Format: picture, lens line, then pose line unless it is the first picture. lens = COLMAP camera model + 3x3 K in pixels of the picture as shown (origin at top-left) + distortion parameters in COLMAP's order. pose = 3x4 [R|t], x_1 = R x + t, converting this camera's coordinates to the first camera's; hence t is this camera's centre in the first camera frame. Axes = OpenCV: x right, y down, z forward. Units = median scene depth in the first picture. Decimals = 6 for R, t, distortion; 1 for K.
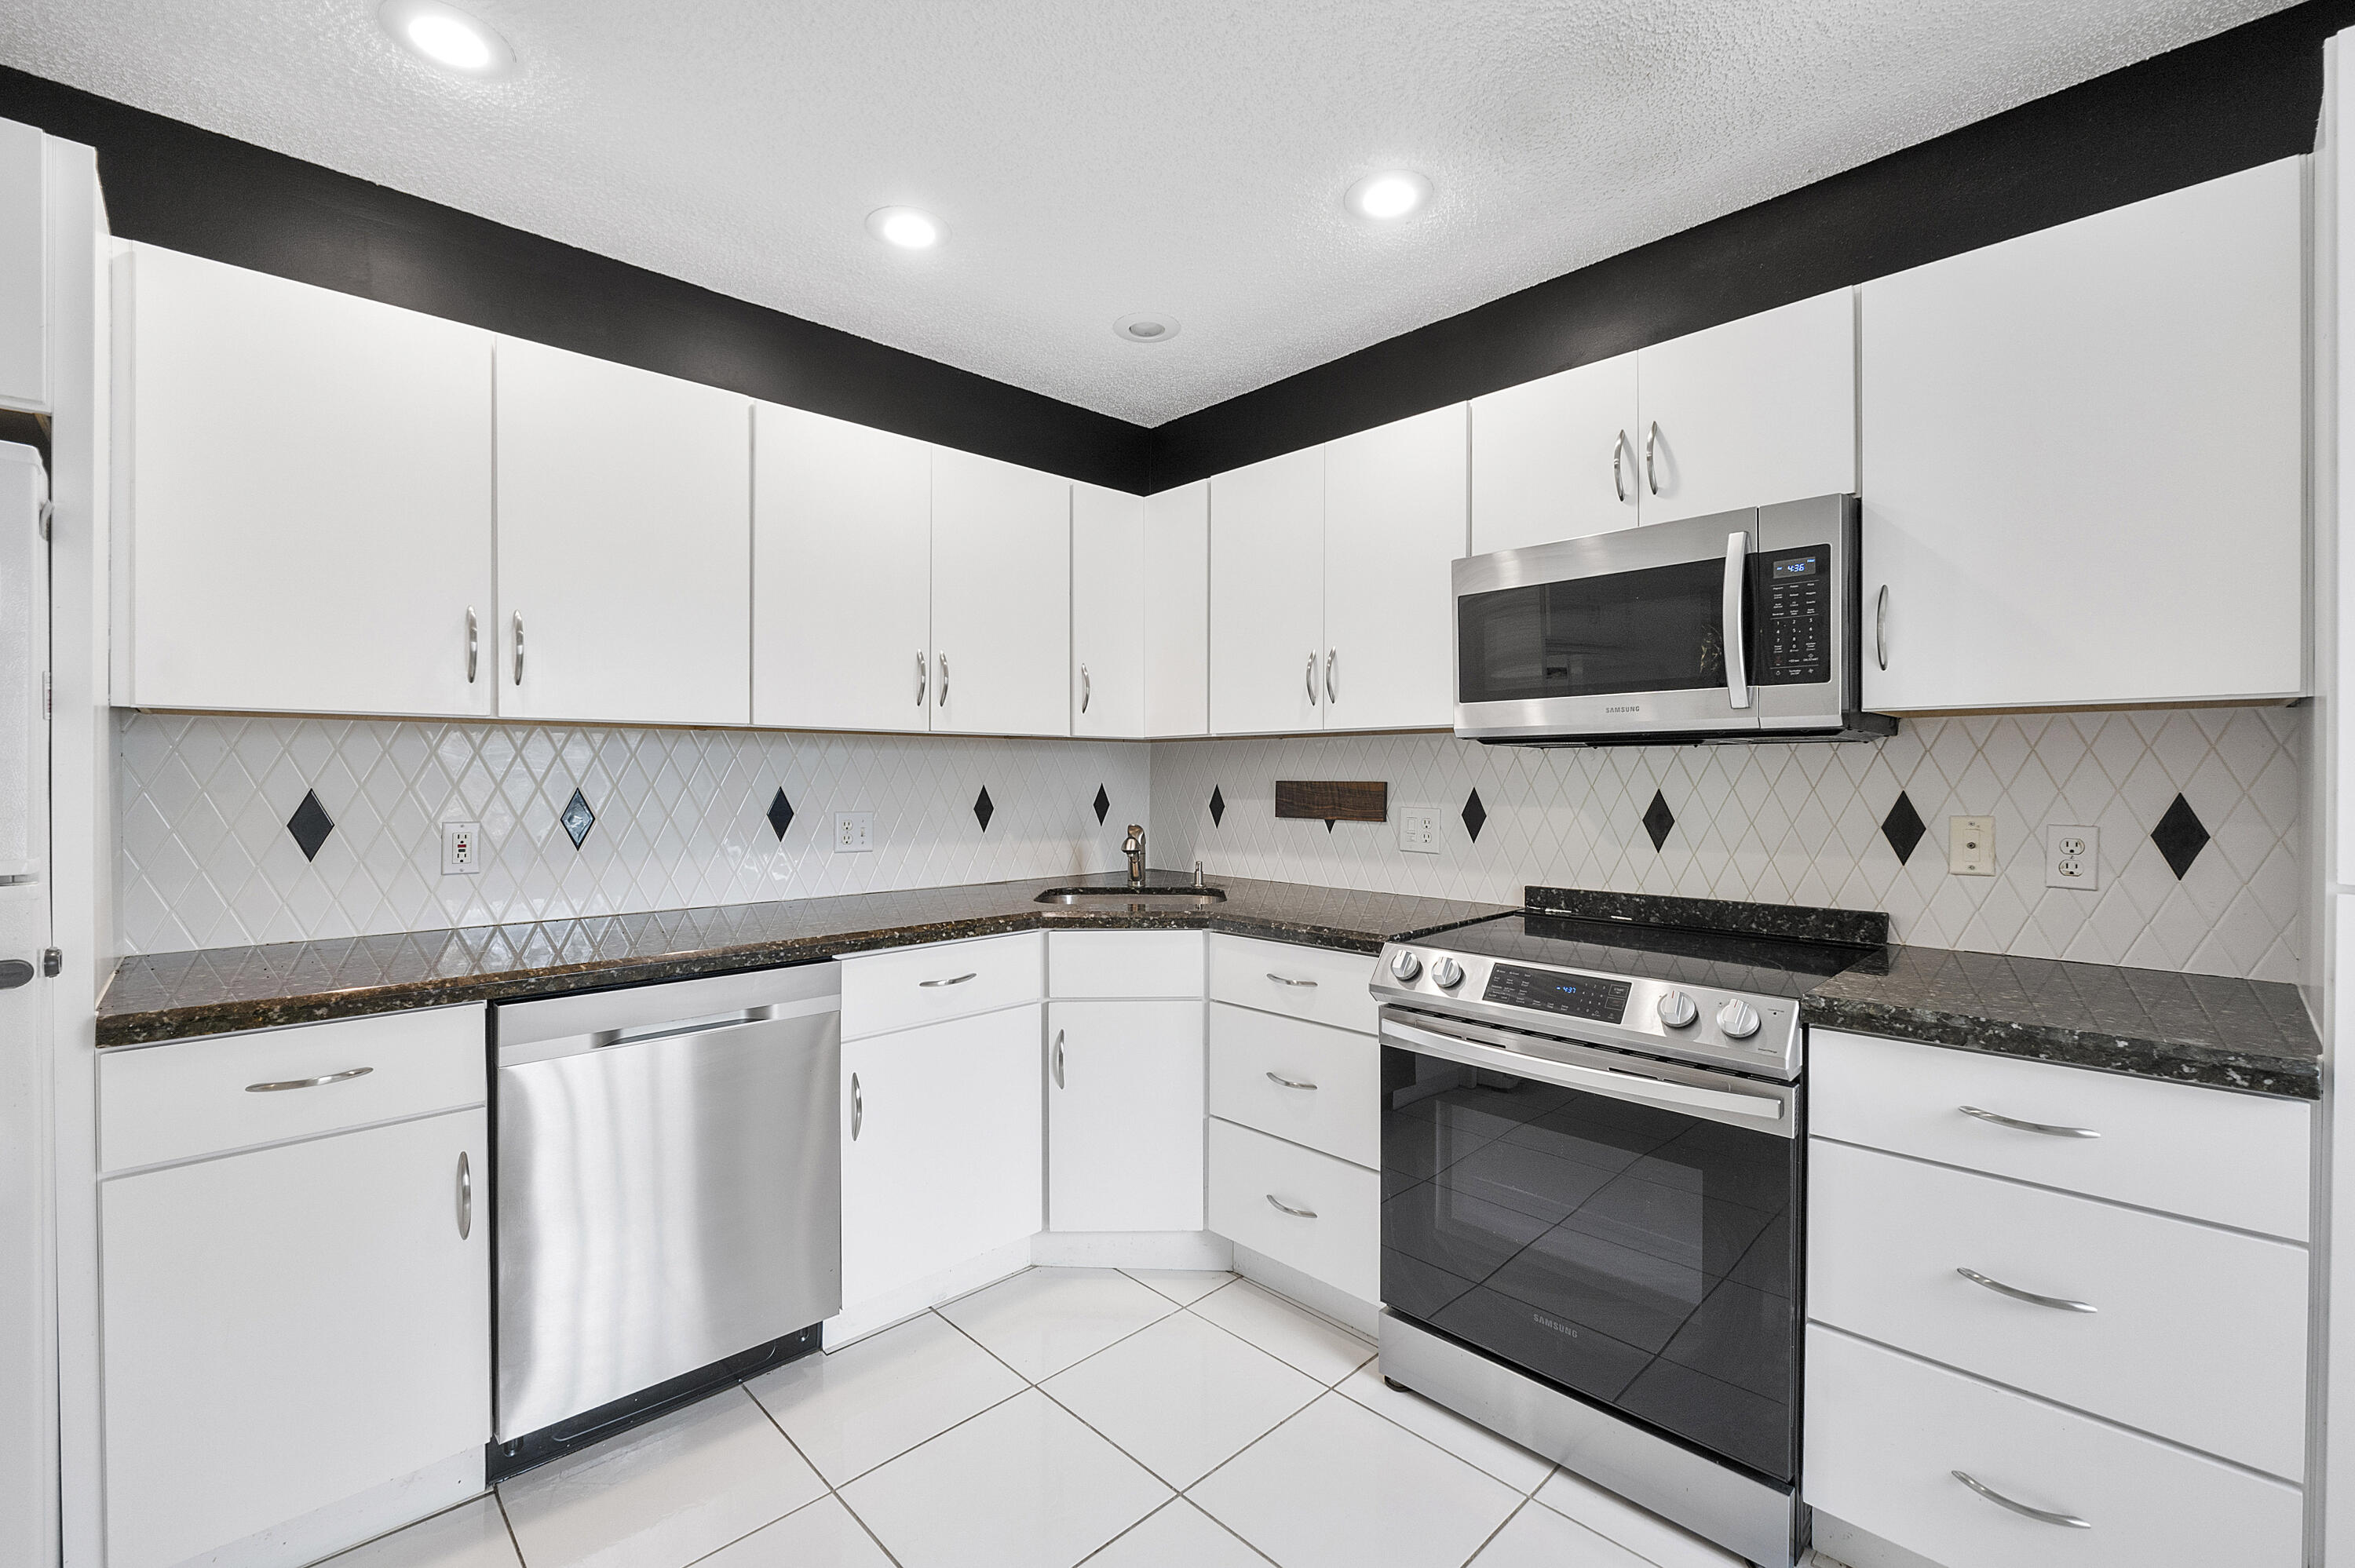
lens RADIAL K [[997.7, 0, 1184.0], [0, 997.7, 777.6], [0, 0, 1]] dist [-0.011168, -0.000209]
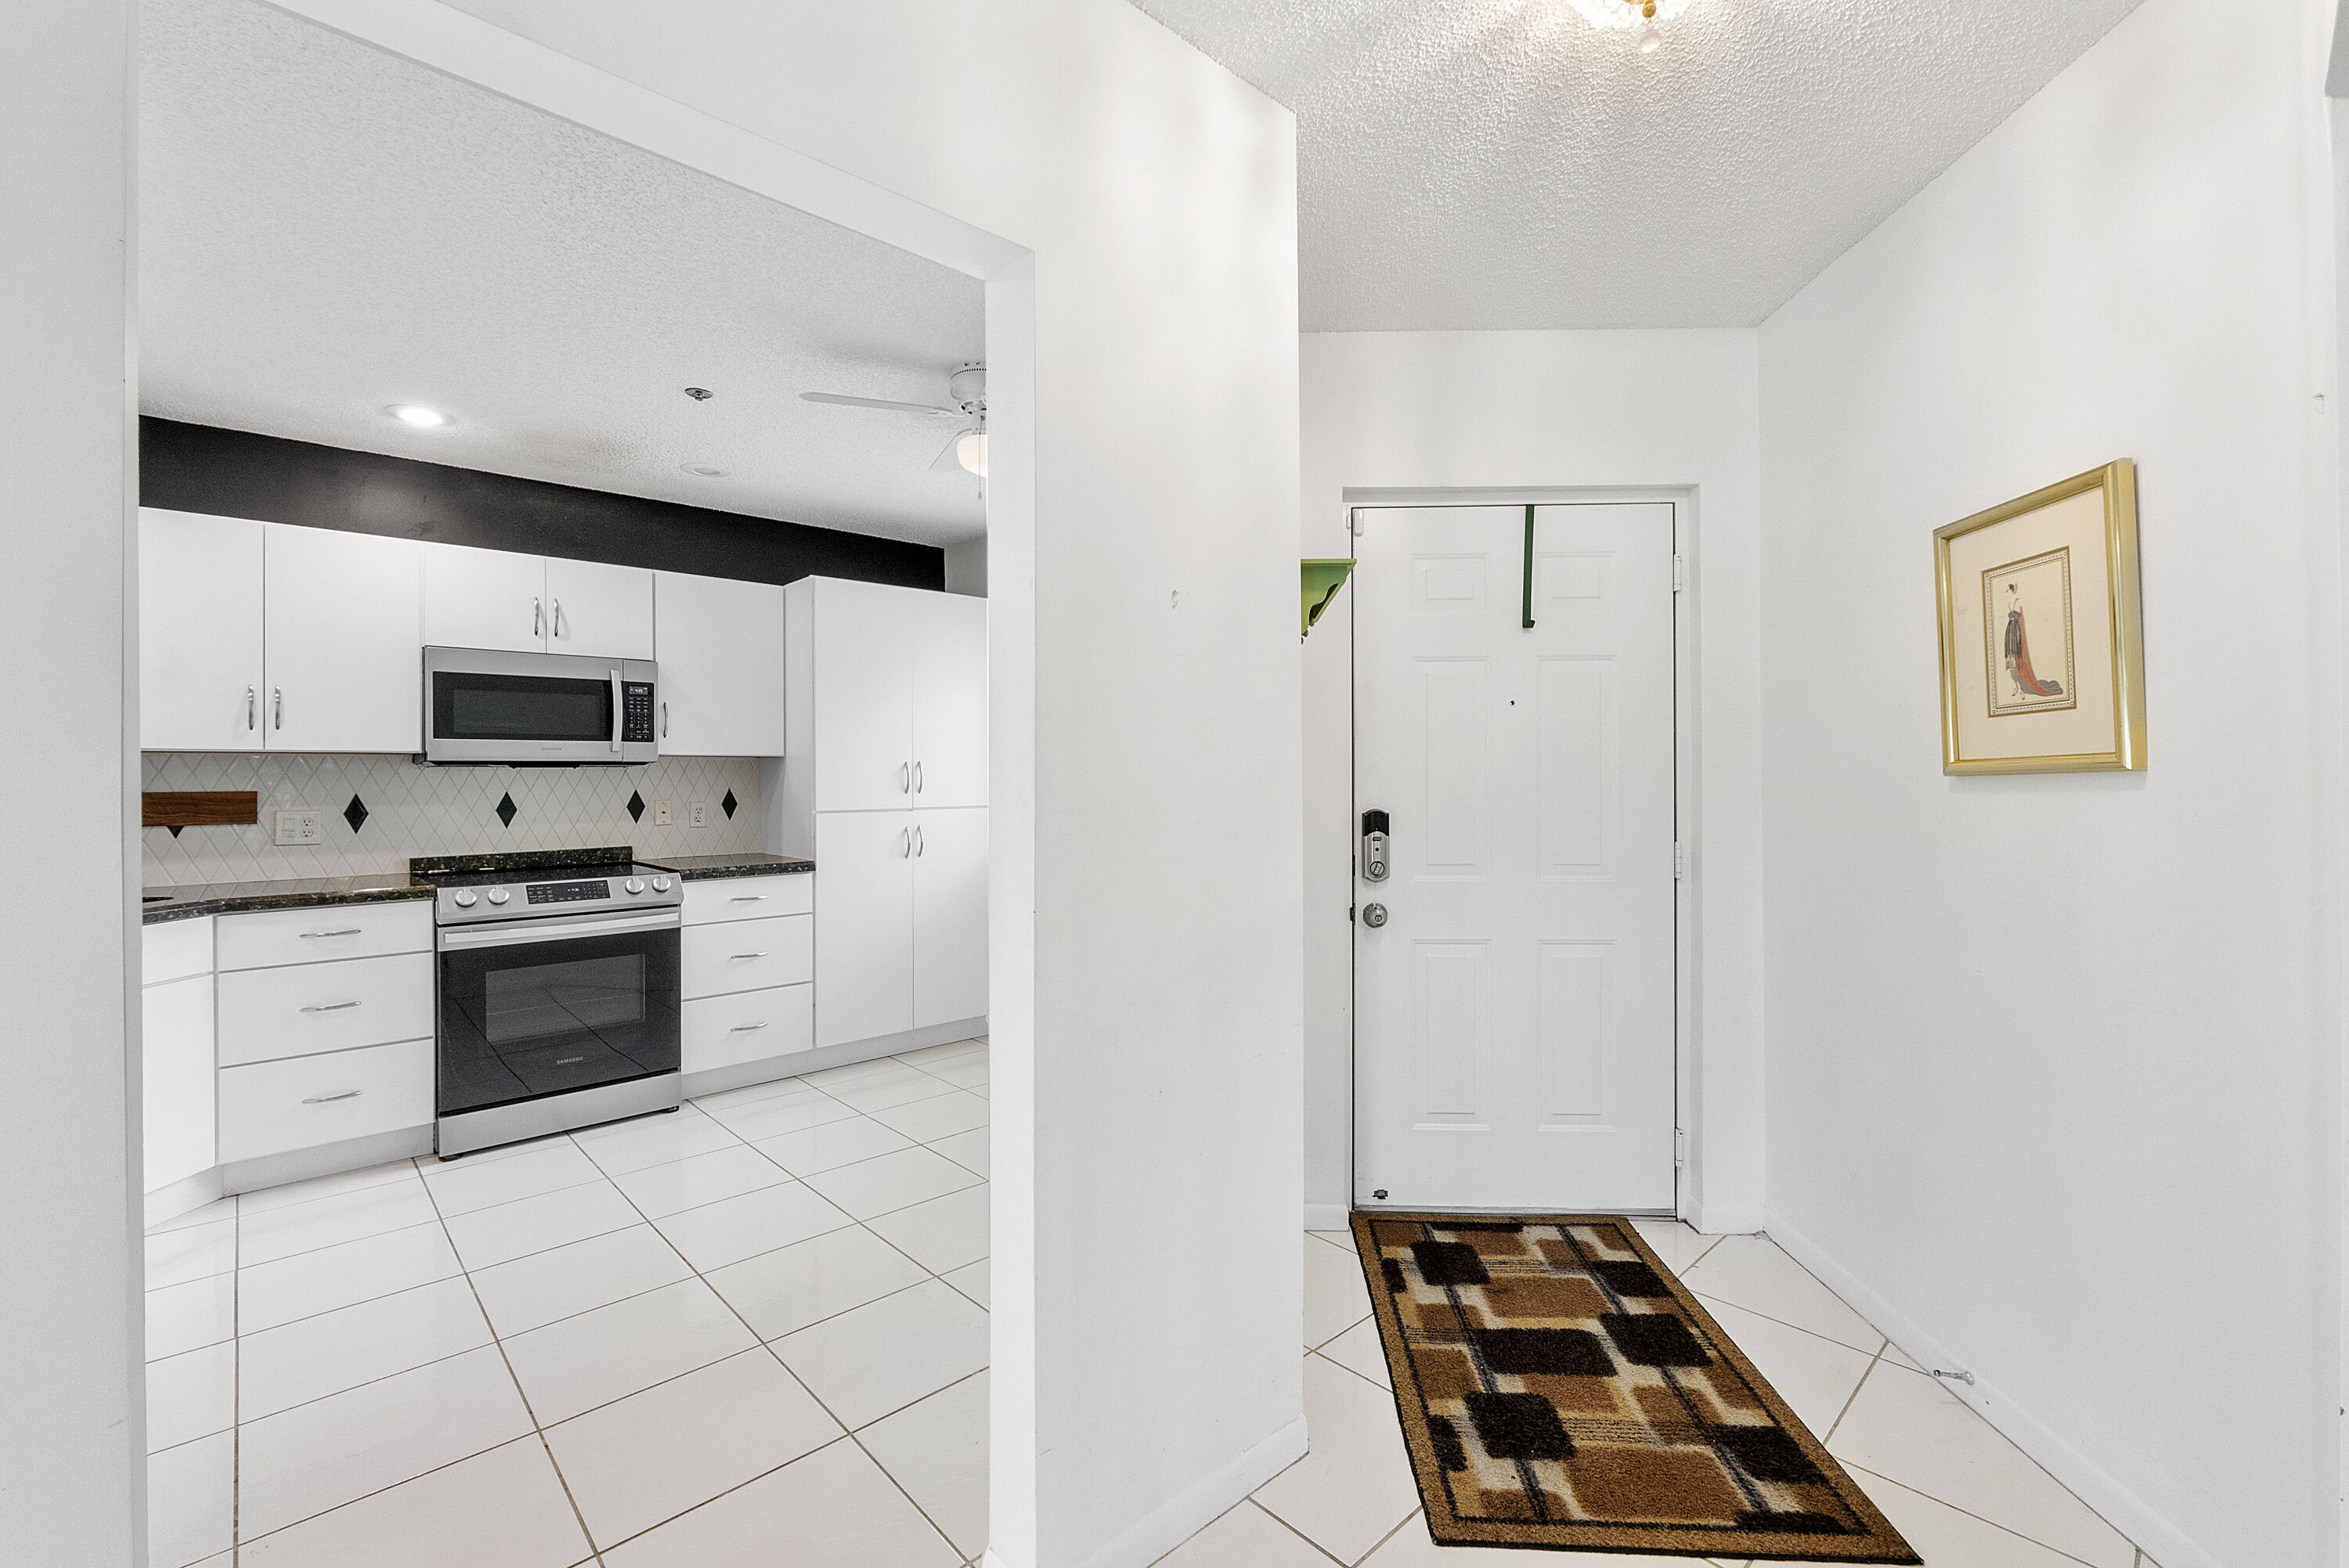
lens RADIAL K [[995.2, 0, 1181.0], [0, 995.2, 777.6], [0, 0, 1]] dist [-0.011168, -0.000209]
pose [[0.026954, -0.003782, 0.999630, -1.406374], [0.010063, 0.999943, 0.003512, -0.008015], [-0.999586, 0.009965, 0.026990, -0.255542]]
